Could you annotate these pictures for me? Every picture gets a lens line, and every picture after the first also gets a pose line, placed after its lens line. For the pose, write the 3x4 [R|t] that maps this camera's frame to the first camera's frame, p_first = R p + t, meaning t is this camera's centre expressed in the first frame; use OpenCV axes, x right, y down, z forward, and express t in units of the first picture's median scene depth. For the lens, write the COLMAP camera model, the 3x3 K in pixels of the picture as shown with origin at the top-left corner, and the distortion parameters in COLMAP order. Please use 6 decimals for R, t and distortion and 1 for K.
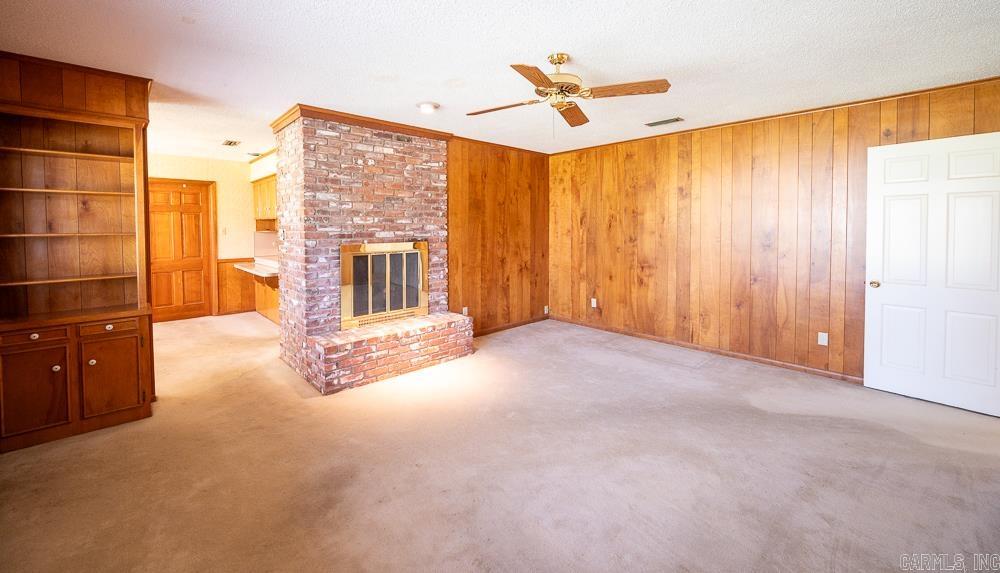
lens RADIAL K [[398.3, 0, 491.0], [0, 398.3, 238.2], [0, 0, 1]] dist [-0.002127, -0.000219]
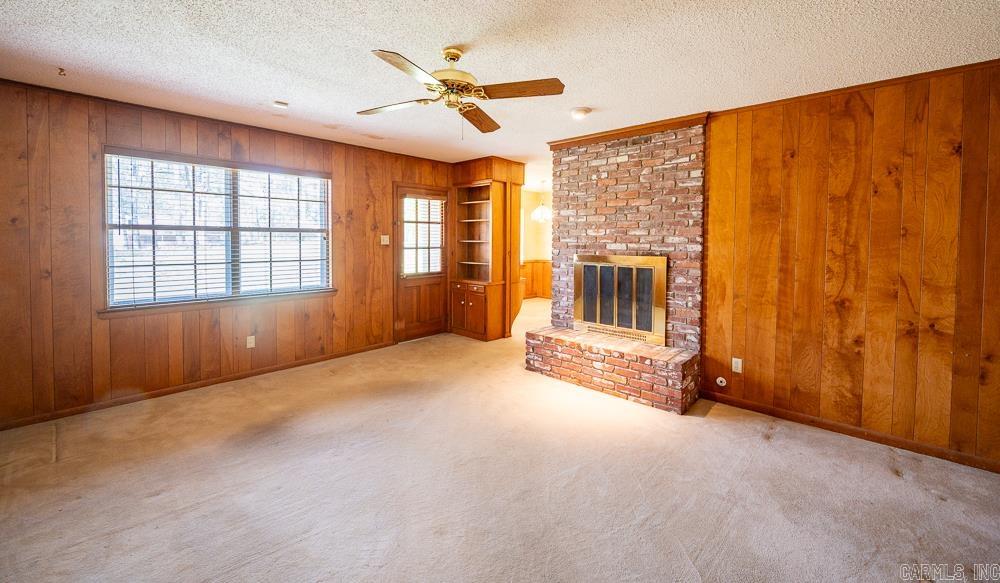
lens RADIAL K [[387.9, 0, 495.2], [0, 387.9, 248.2], [0, 0, 1]] dist [-0.002977, -0.000083]
pose [[0.085894, 0.028895, -0.995885, 0.632643], [-0.035022, 0.999049, 0.025966, -0.018928], [0.995689, 0.032647, 0.086824, 0.608114]]
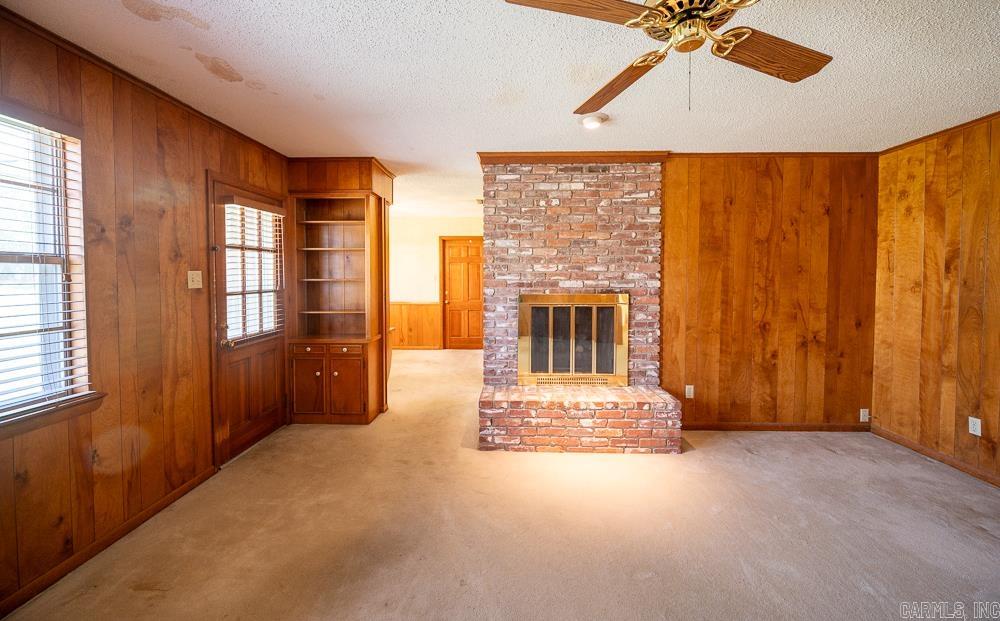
lens RADIAL K [[395.5, 0, 495.4], [0, 395.5, 286.3], [0, 0, 1]] dist [-0.003849, 0.000484]
pose [[0.714505, 0.023049, -0.699251, 0.210765], [-0.023394, 0.999685, 0.009047, -0.007845], [0.699239, 0.009894, 0.714819, 0.265313]]
